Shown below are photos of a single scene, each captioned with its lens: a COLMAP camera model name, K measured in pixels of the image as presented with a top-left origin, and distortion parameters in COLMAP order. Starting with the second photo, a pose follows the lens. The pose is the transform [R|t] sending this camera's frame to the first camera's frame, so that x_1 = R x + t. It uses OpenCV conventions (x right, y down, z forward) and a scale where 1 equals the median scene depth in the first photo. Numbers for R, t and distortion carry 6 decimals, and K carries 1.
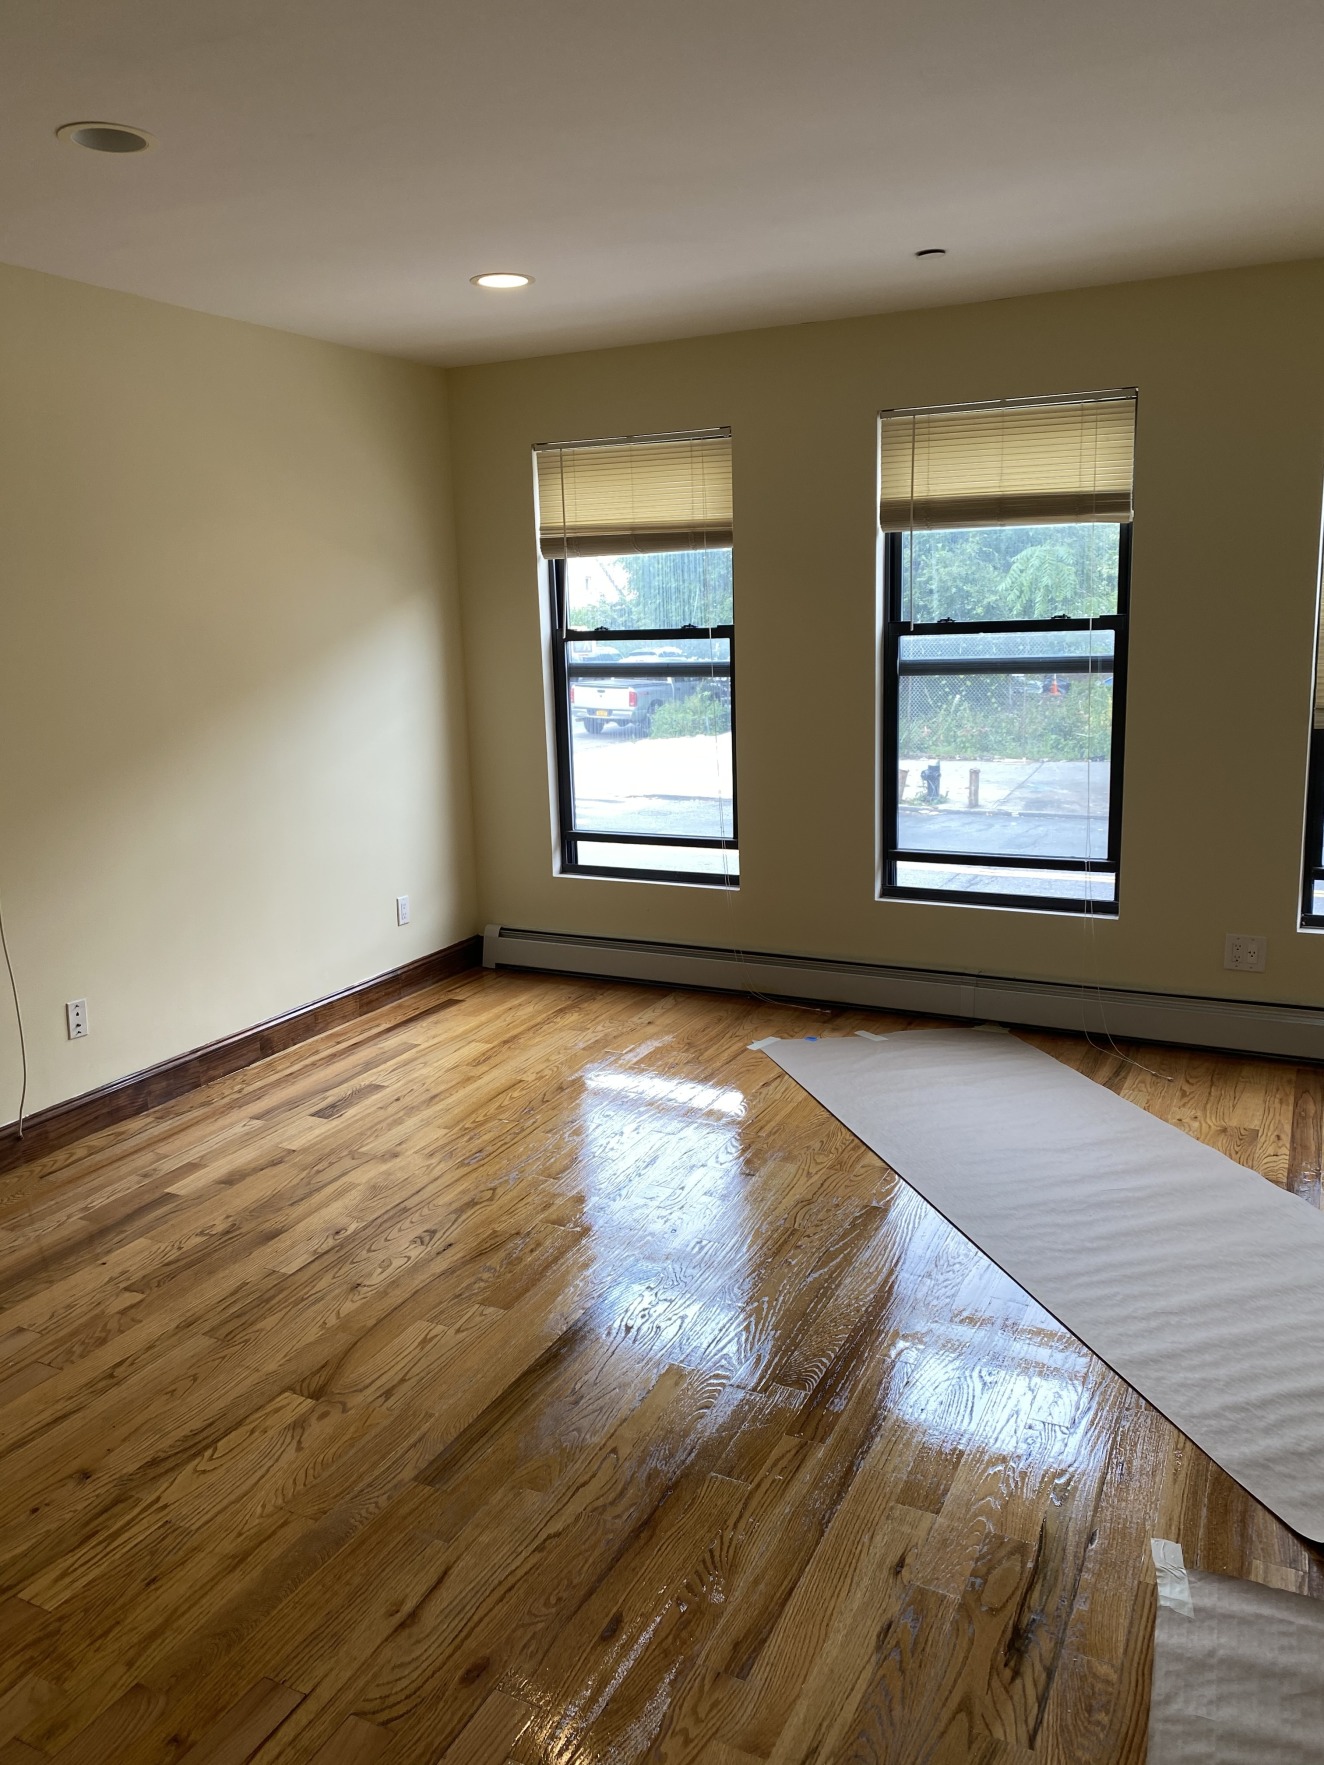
lens RADIAL K [[1334.3, 0, 662.0], [0, 1334.3, 882.5], [0, 0, 1]] dist [0.040895, -0.056205]
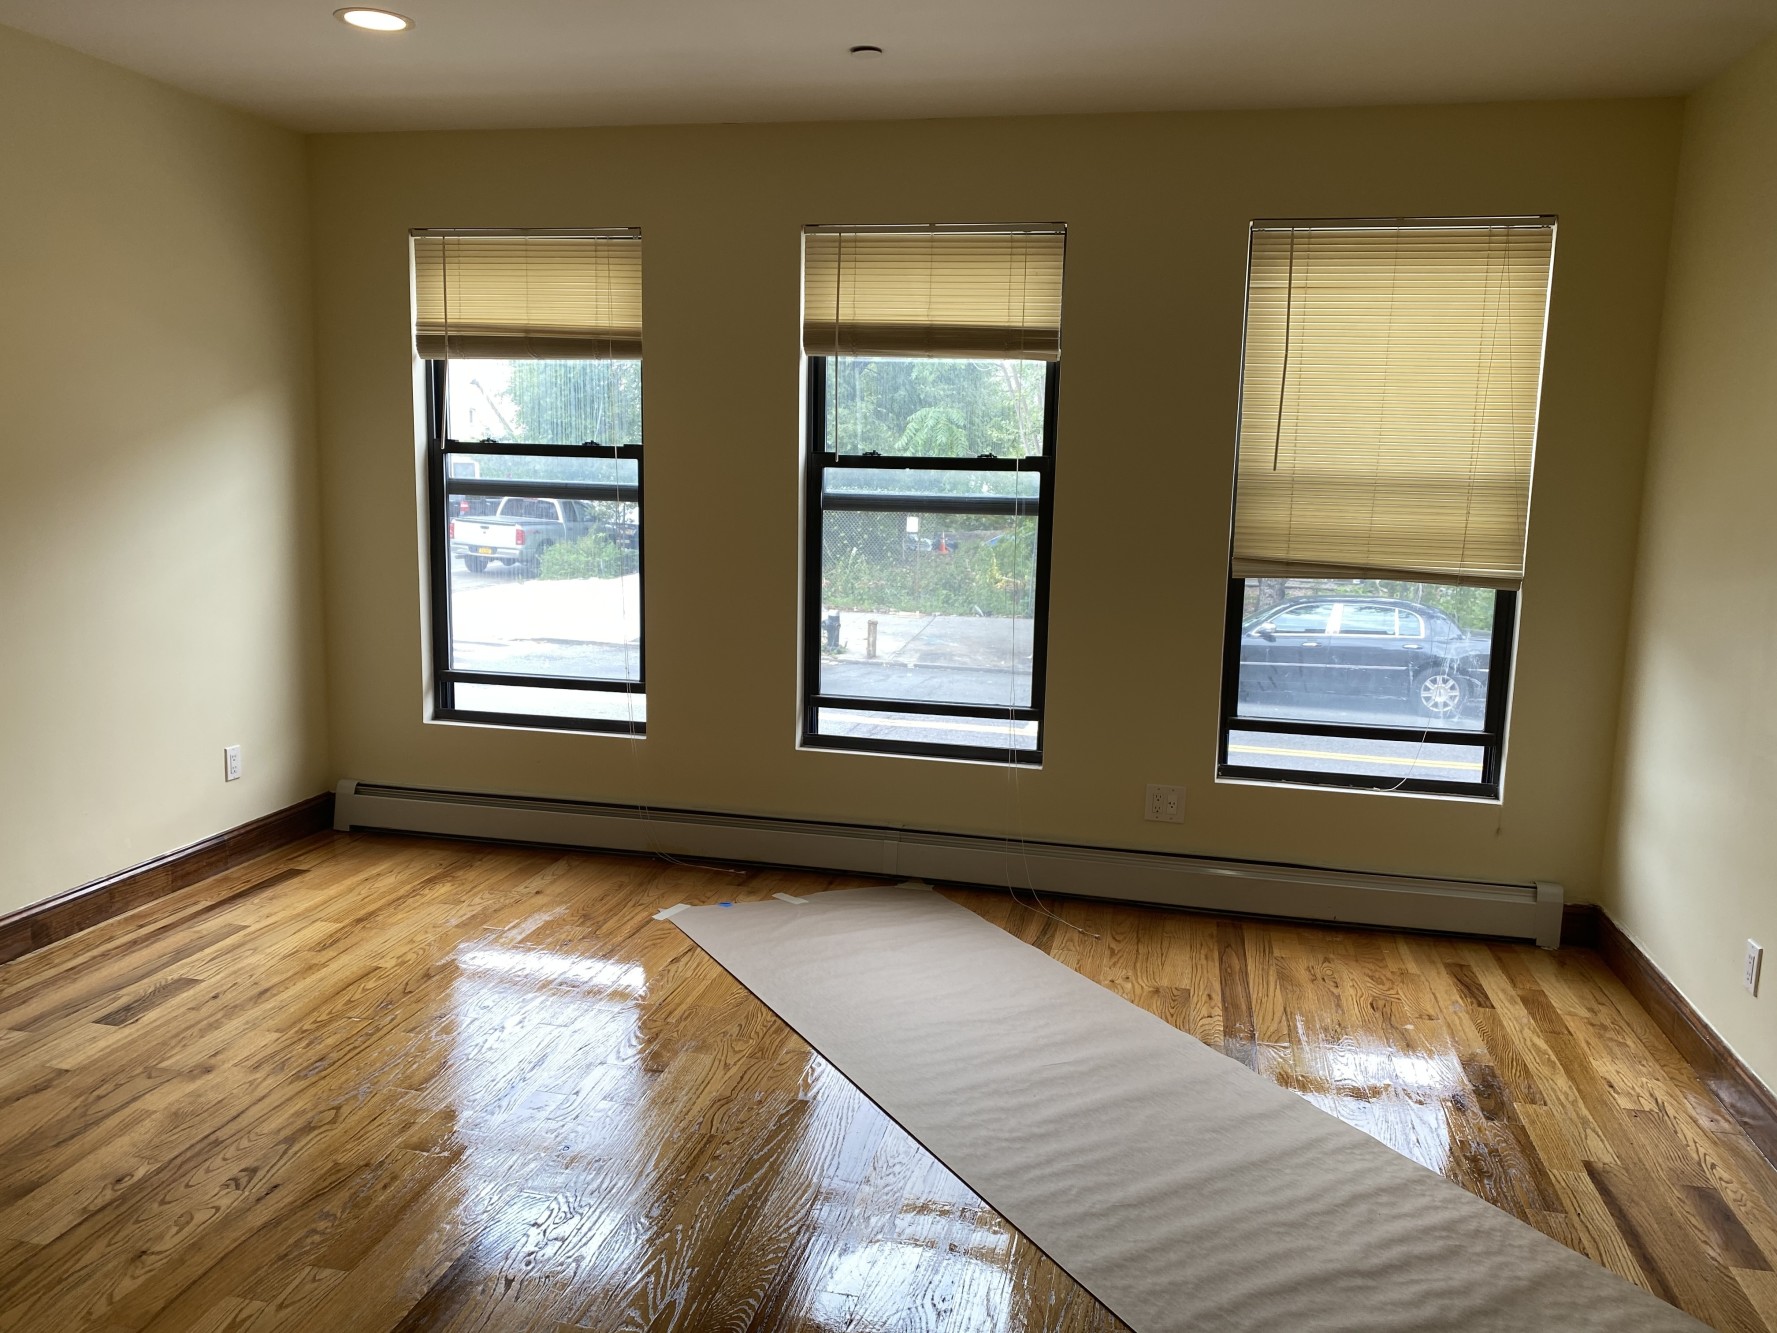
lens RADIAL K [[1343.3, 0, 888.5], [0, 1343.3, 666.5], [0, 0, 1]] dist [0.040895, -0.056205]
pose [[0.969418, 0.015558, 0.244923, -0.005922], [-0.003358, 0.998736, -0.050149, 0.001872], [-0.245393, 0.047792, 0.968245, 0.096186]]
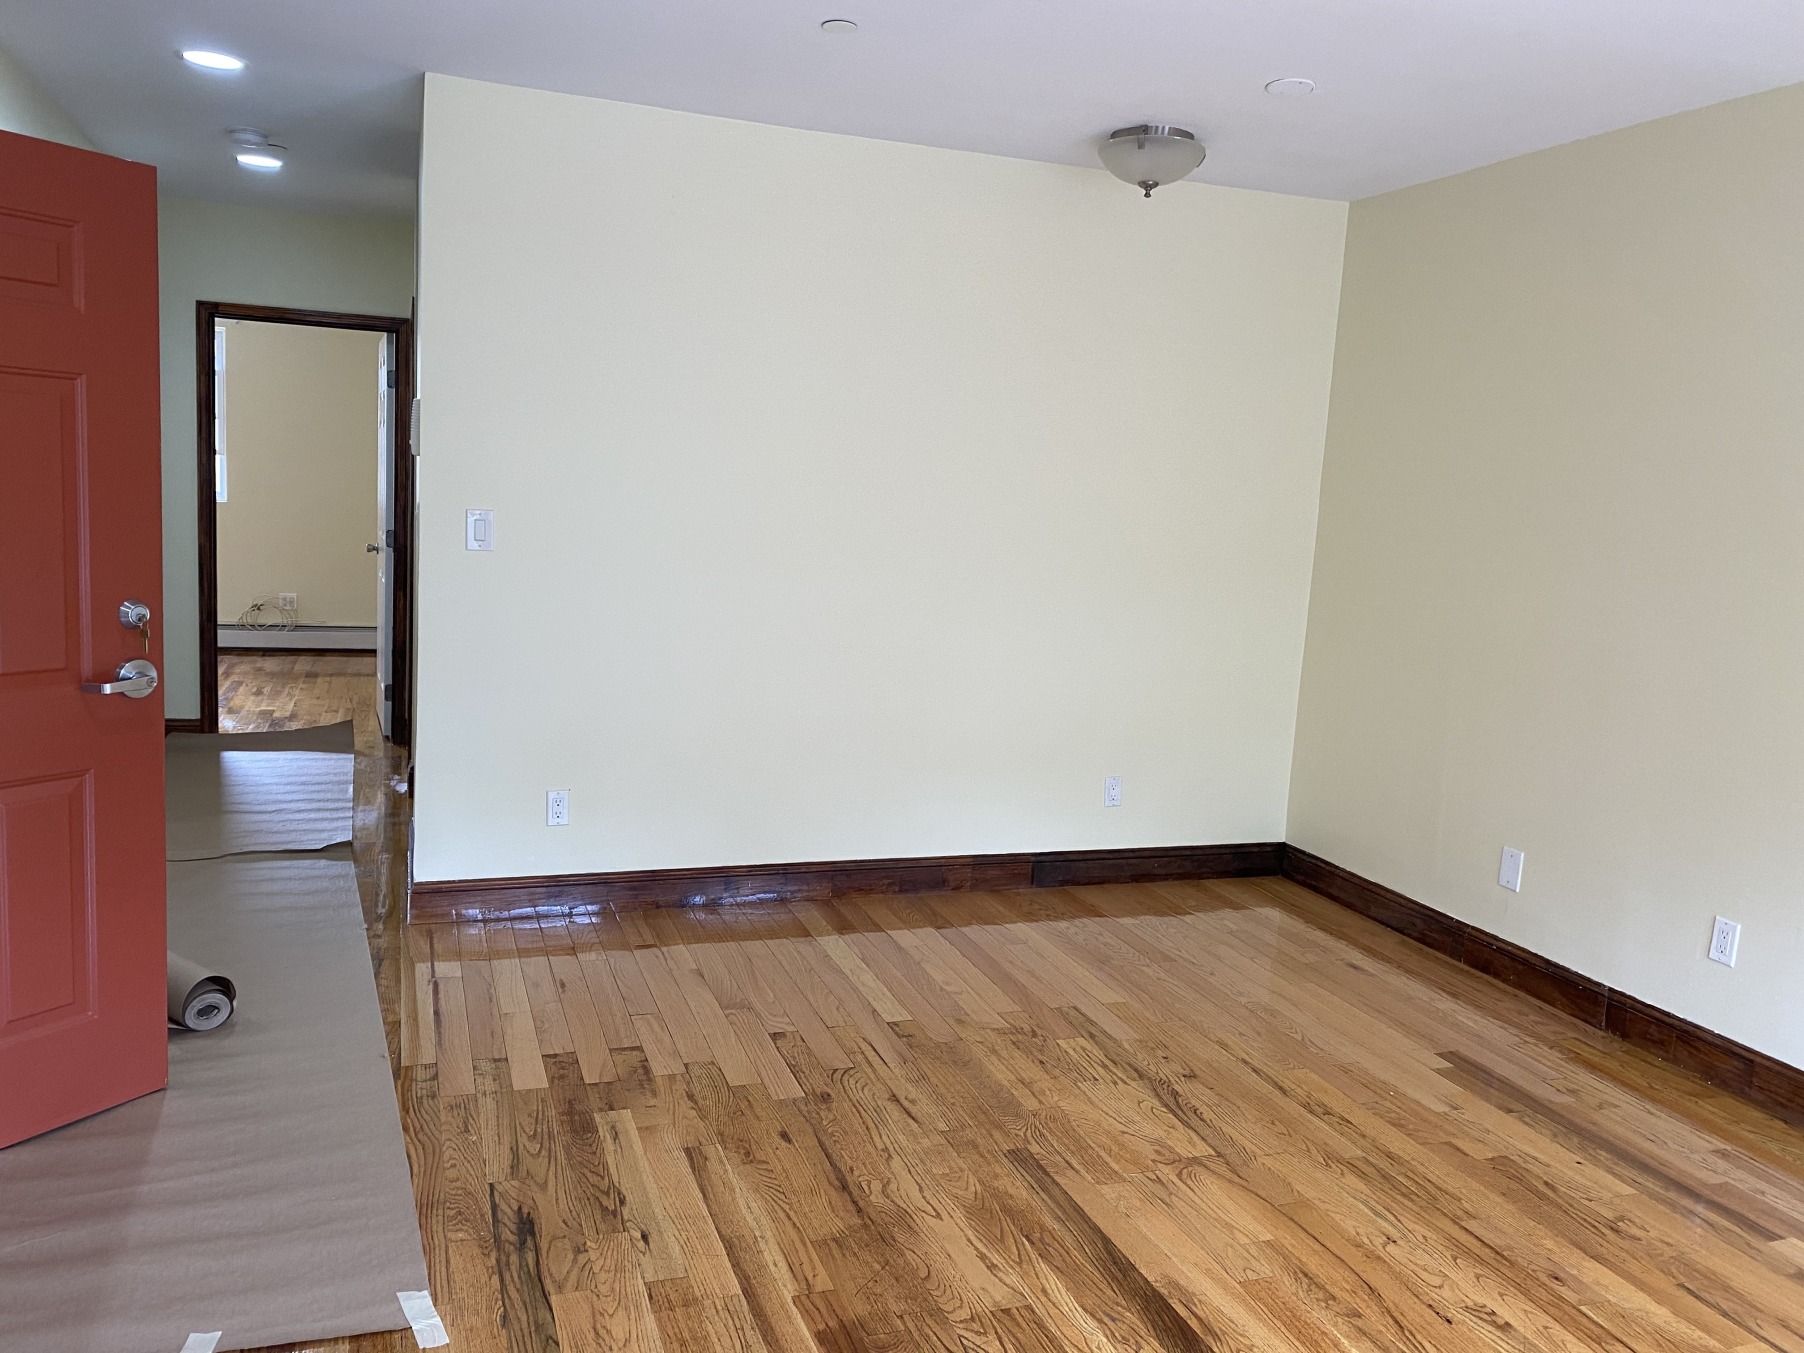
lens RADIAL K [[1363.8, 0, 902.0], [0, 1363.8, 676.5], [0, 0, 1]] dist [0.040895, -0.056205]
pose [[-0.690100, 0.094388, -0.717533, 0.432546], [-0.178375, 0.938689, 0.295035, -0.177036], [0.701388, 0.331594, -0.630953, 0.907865]]
